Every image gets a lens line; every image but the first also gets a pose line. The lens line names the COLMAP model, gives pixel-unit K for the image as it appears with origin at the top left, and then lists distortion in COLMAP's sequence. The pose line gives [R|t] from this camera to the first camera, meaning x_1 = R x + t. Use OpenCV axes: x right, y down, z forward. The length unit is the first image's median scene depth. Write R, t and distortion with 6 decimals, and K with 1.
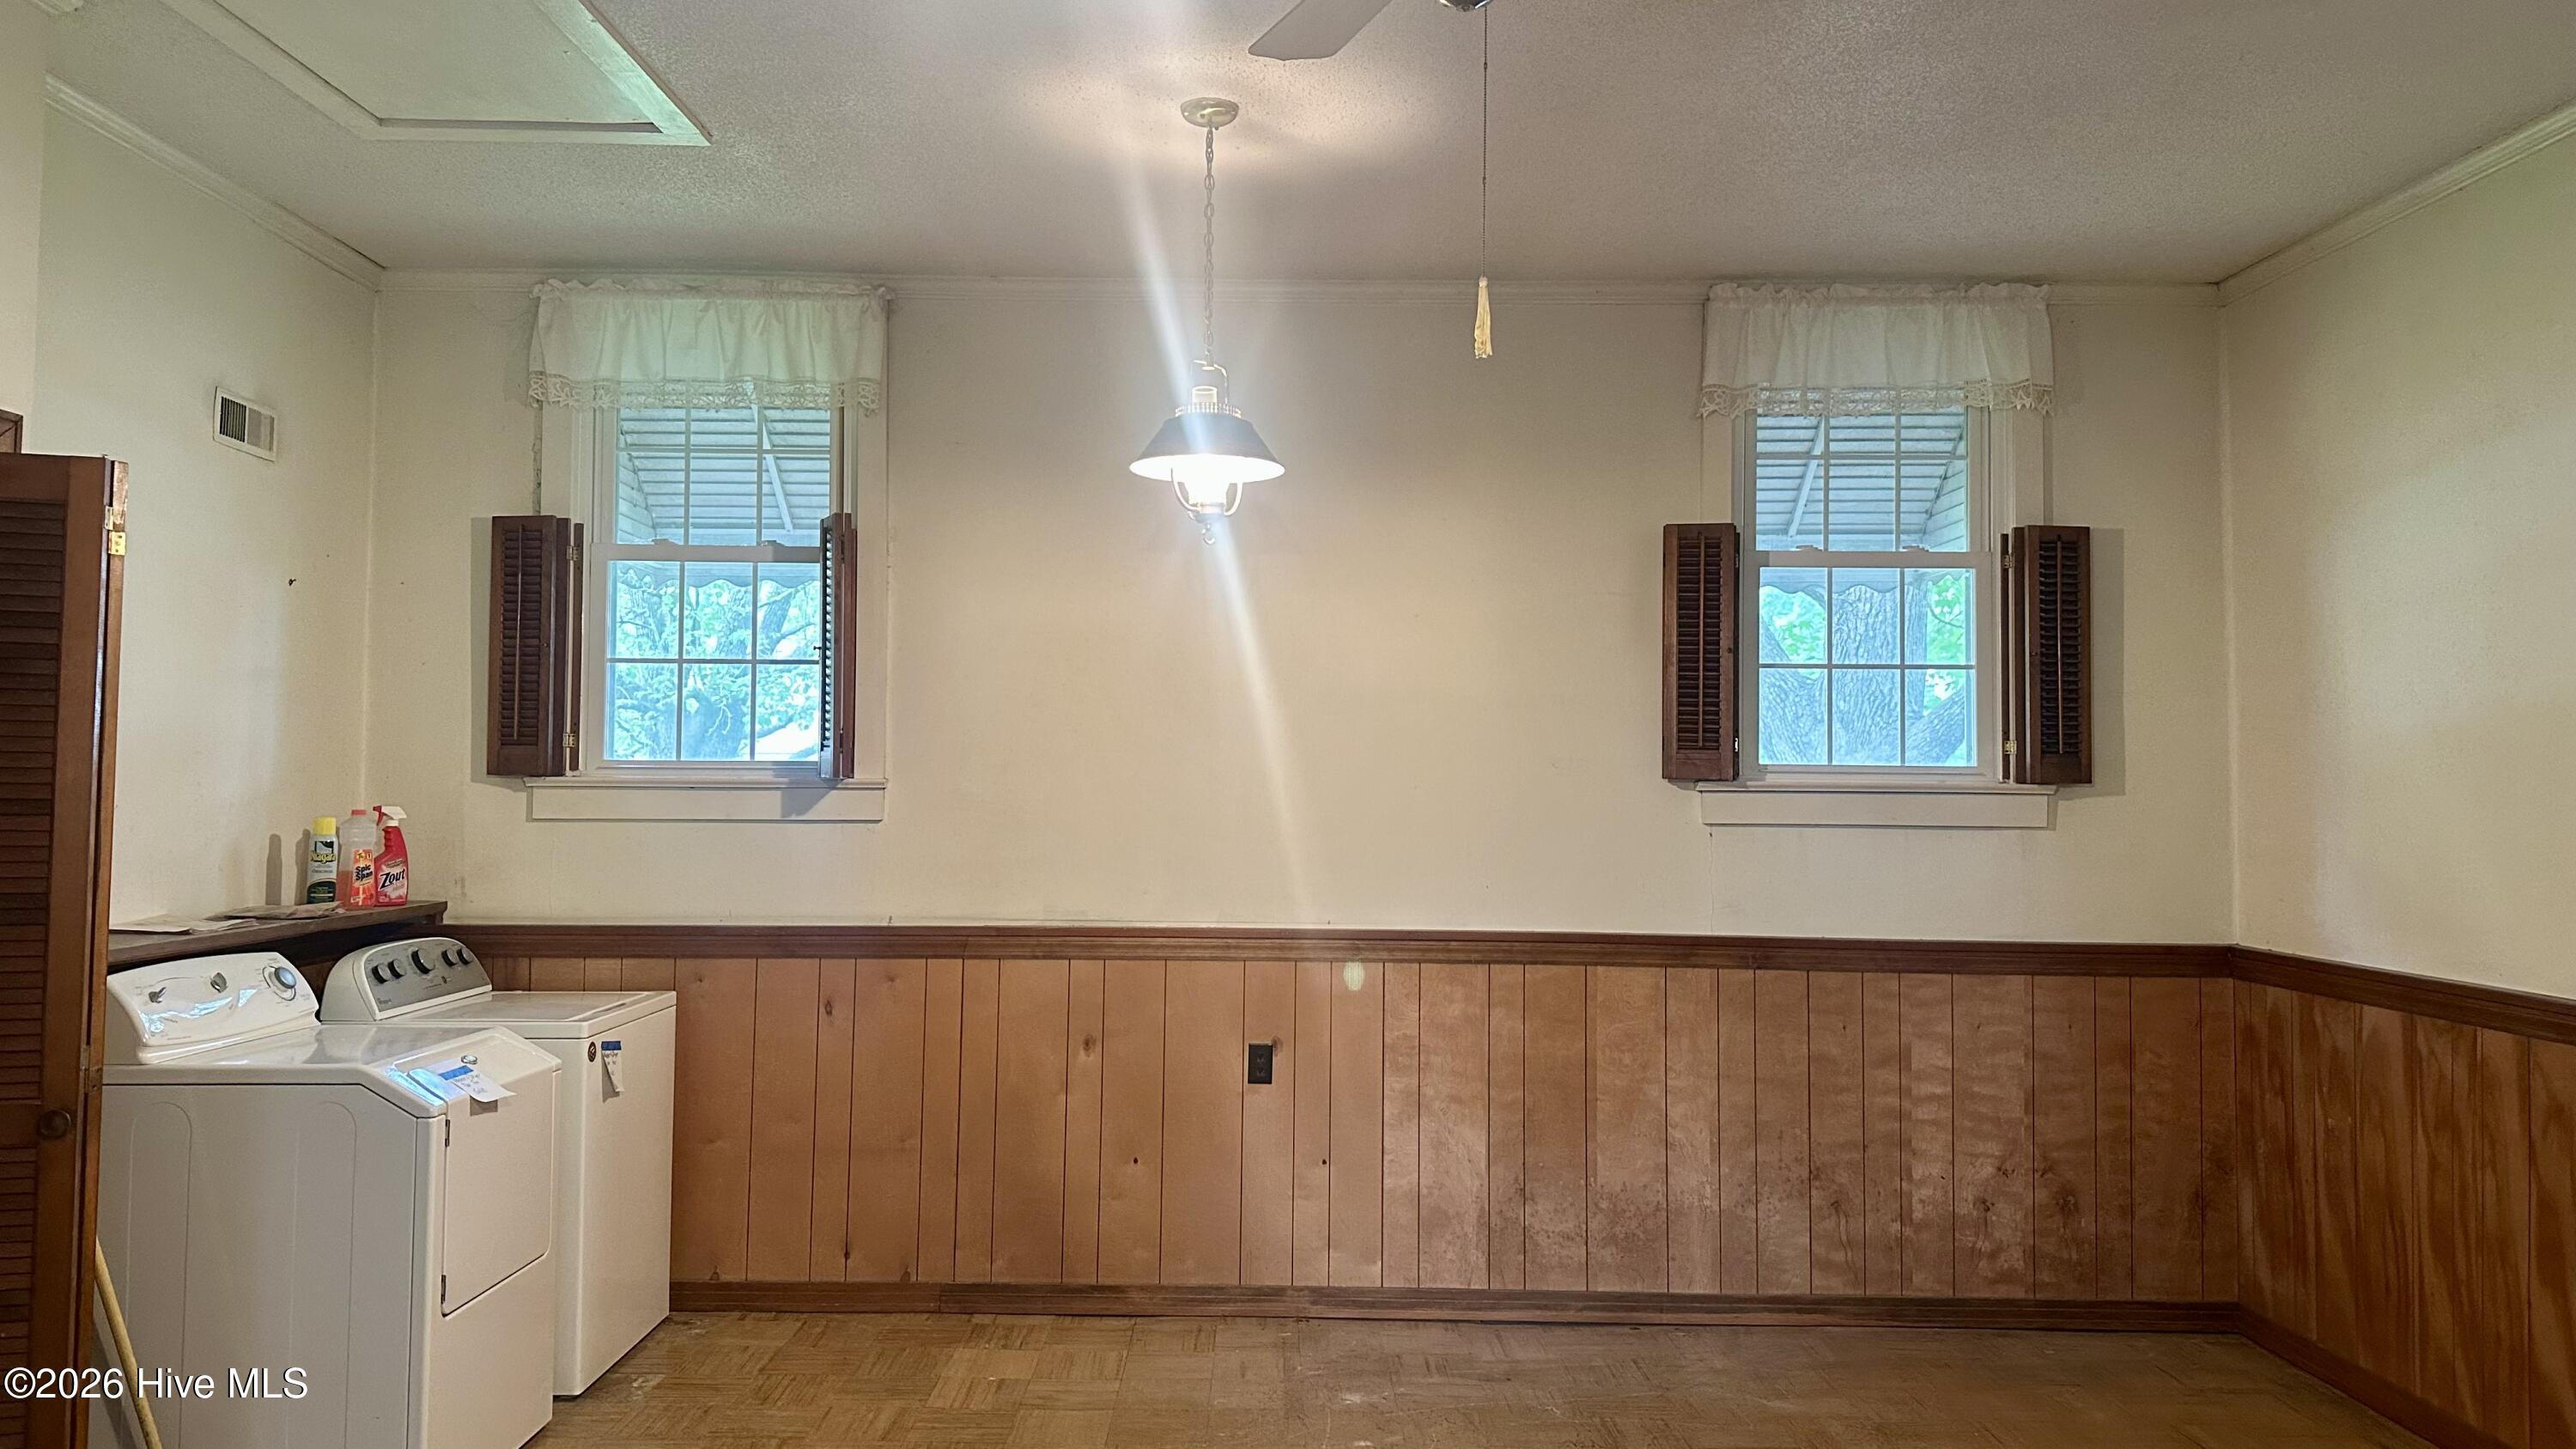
lens RADIAL K [[1827.4, 0, 1265.5], [0, 1827.4, 706.8], [0, 0, 1]] dist [0.069970, -0.090825]
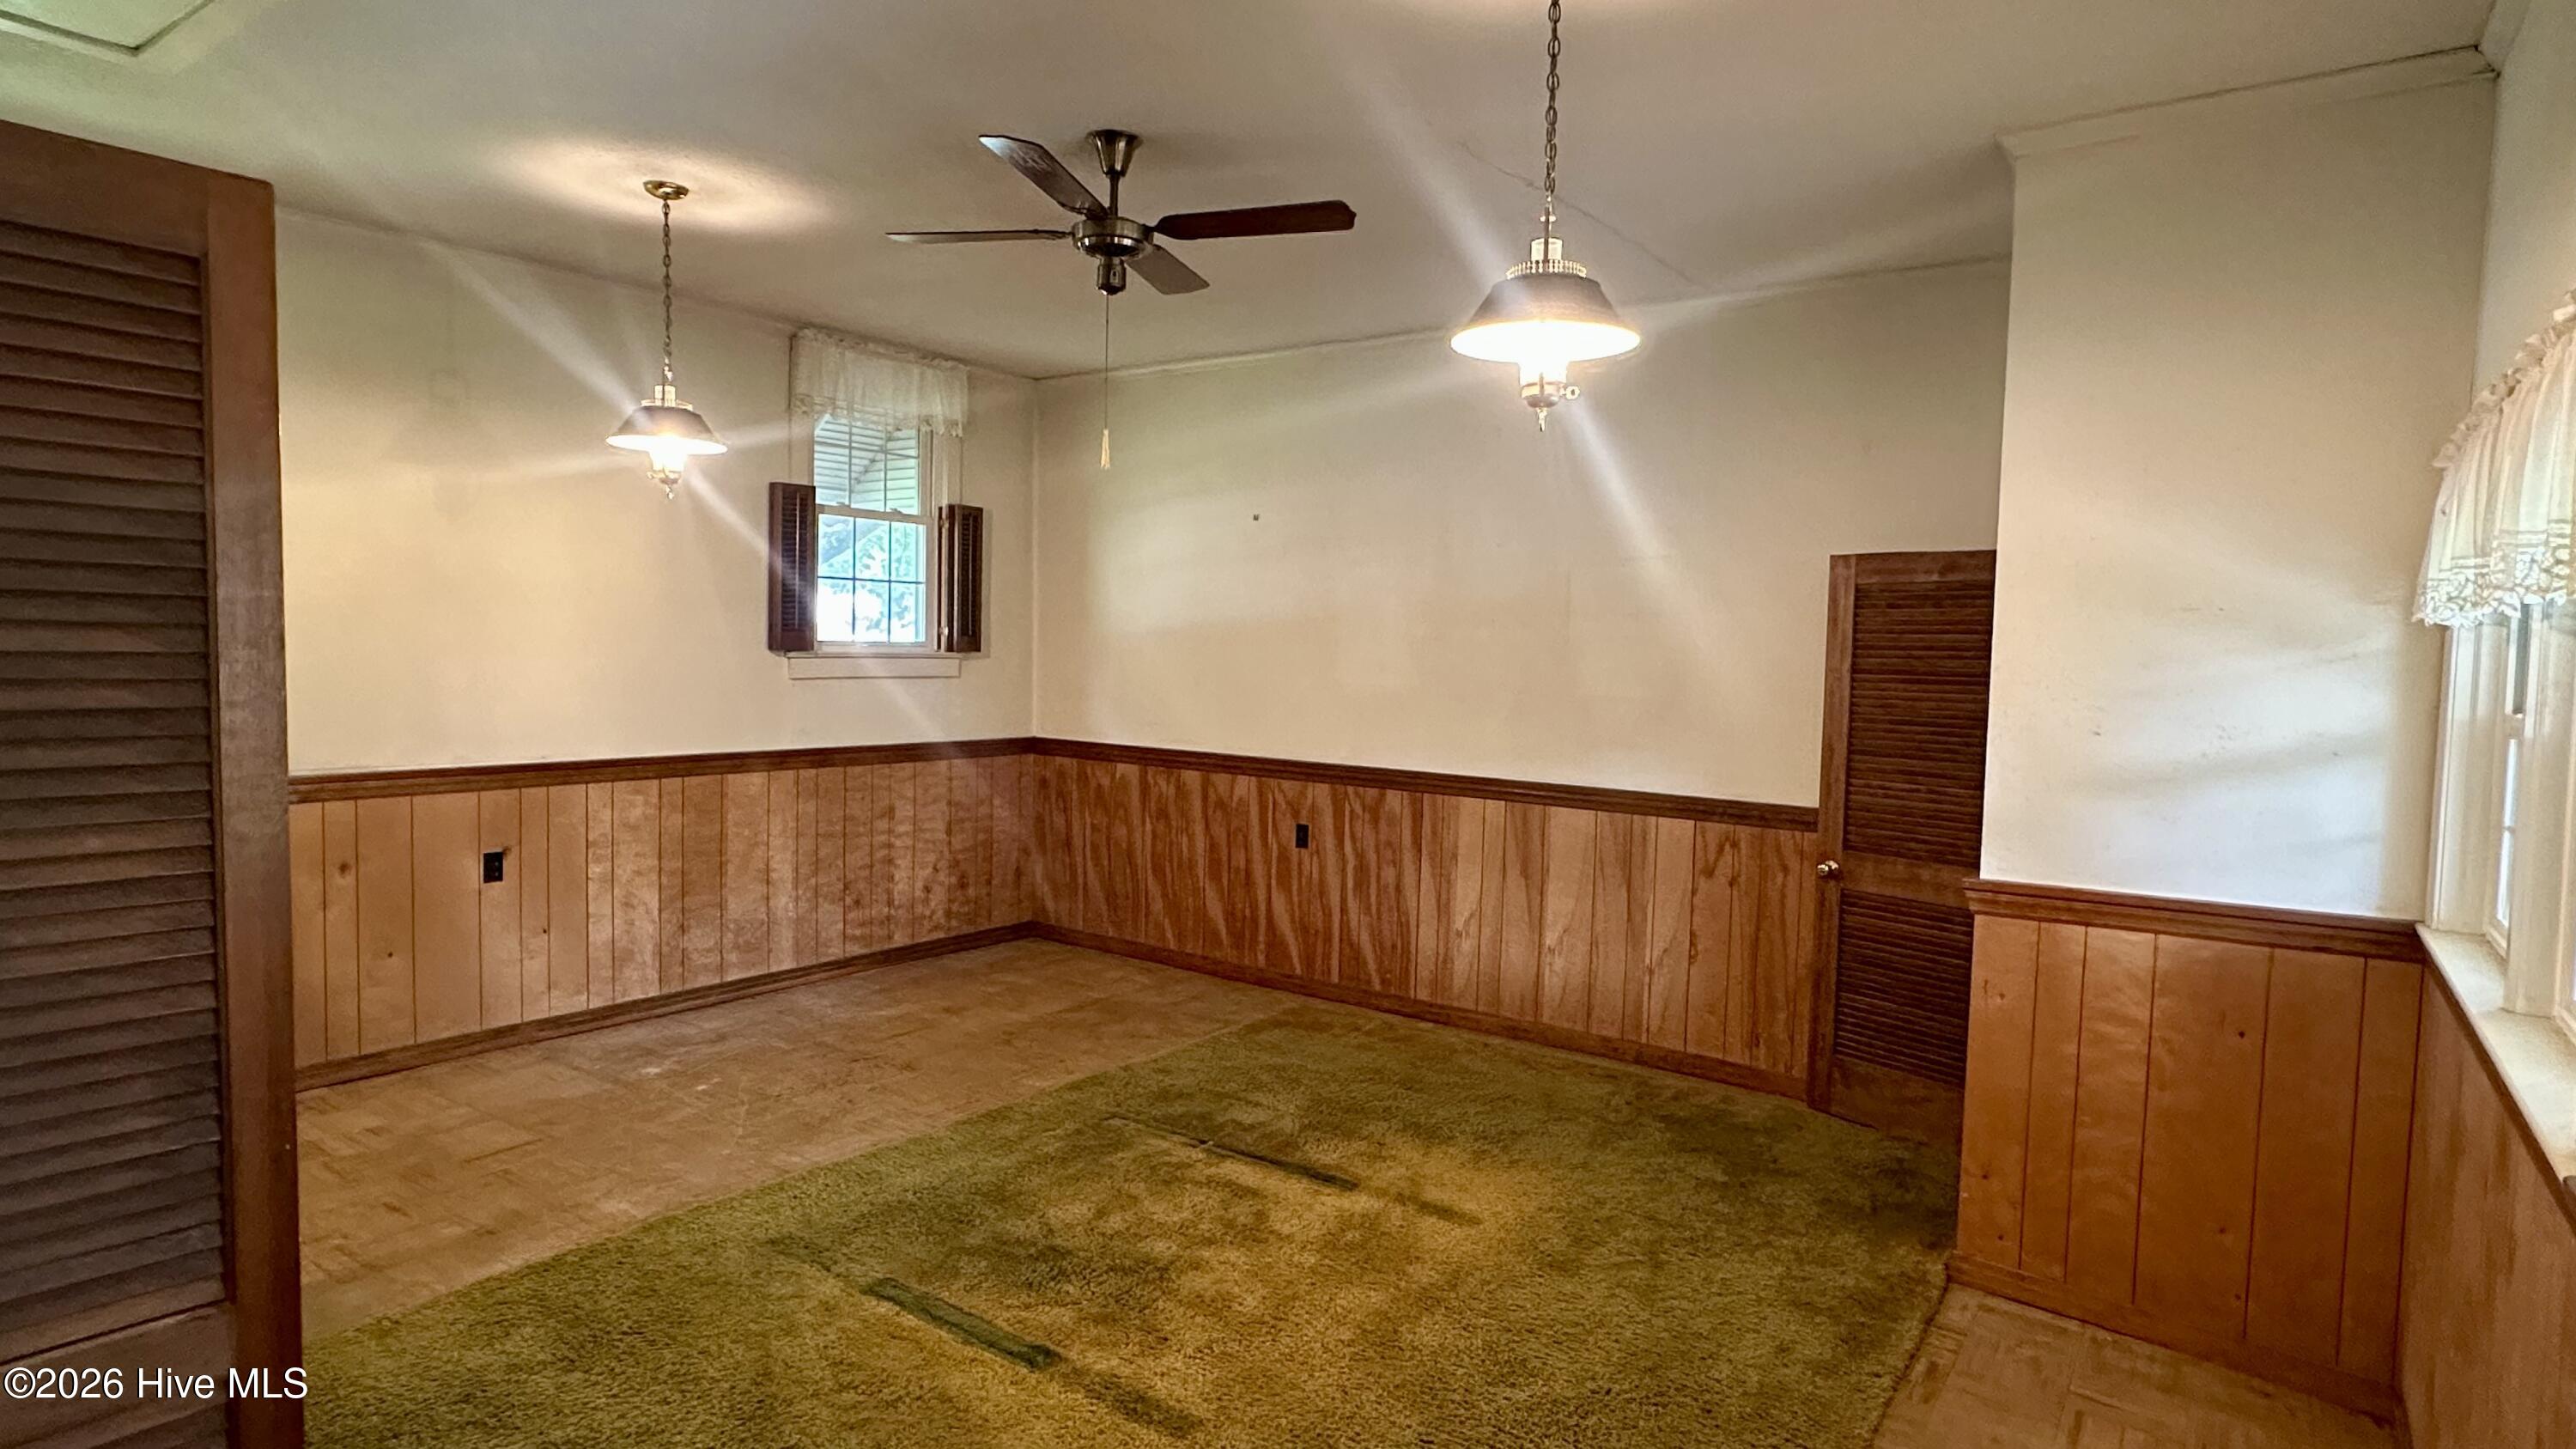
lens RADIAL K [[1399.2, 0, 1282.9], [0, 1399.2, 729.8], [0, 0, 1]] dist [-0.003774, 0.000300]
pose [[0.580269, -0.049677, 0.812908, -0.493116], [-0.056499, 0.993278, 0.101030, -0.037280], [-0.812462, -0.104553, 0.573562, -0.030211]]
